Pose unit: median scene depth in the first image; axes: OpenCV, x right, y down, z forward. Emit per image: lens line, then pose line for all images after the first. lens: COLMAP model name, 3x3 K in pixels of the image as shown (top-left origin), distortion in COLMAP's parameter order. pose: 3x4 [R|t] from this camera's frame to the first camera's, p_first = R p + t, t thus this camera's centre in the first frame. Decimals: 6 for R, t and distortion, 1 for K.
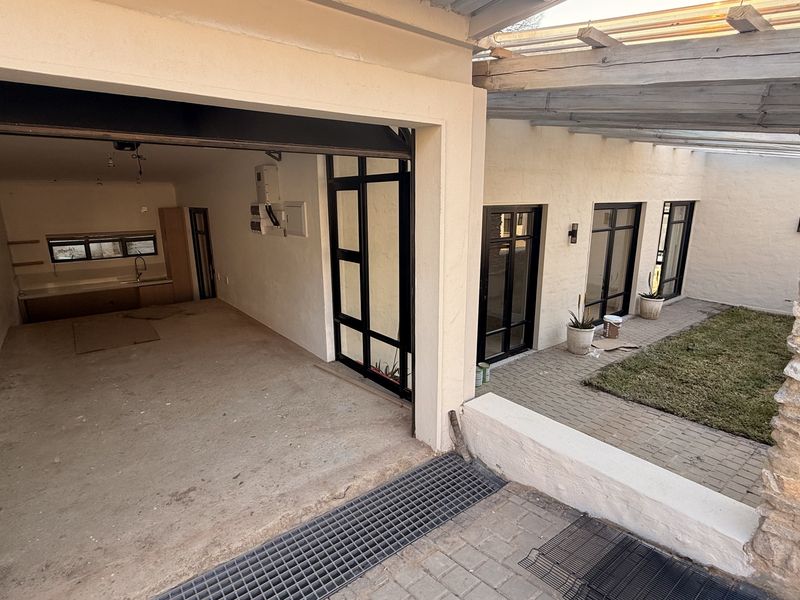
lens RADIAL K [[425.2, 0, 401.0], [0, 425.2, 302.0], [0, 0, 1]] dist [-0.002752, 0.000815]
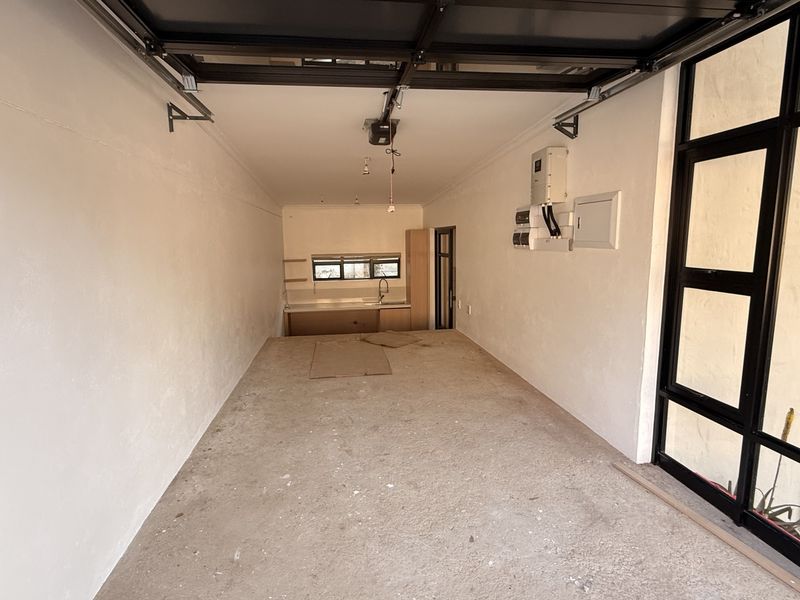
lens RADIAL K [[425.2, 0, 397.7], [0, 425.2, 299.8], [0, 0, 1]] dist [-0.002752, 0.000815]
pose [[0.865462, 0.065662, -0.496653, -0.167249], [-0.108427, 0.992426, -0.057736, -0.009516], [0.489100, 0.103819, 0.866027, 0.294410]]
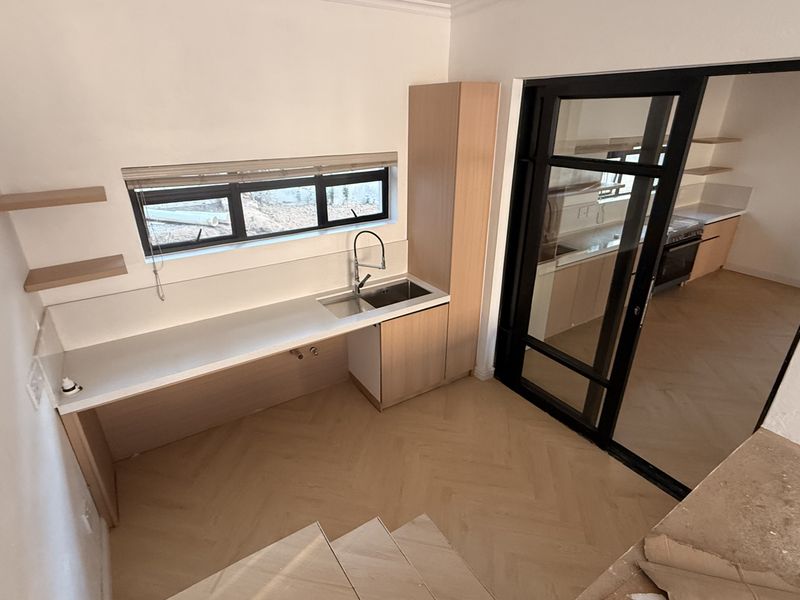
lens RADIAL K [[425.2, 0, 400.9], [0, 425.2, 299.9], [0, 0, 1]] dist [-0.002752, 0.000815]
pose [[0.995882, 0.042984, -0.079825, -0.970801], [-0.027710, 0.982641, 0.183438, -0.201945], [0.086324, -0.180471, 0.979785, 1.119463]]
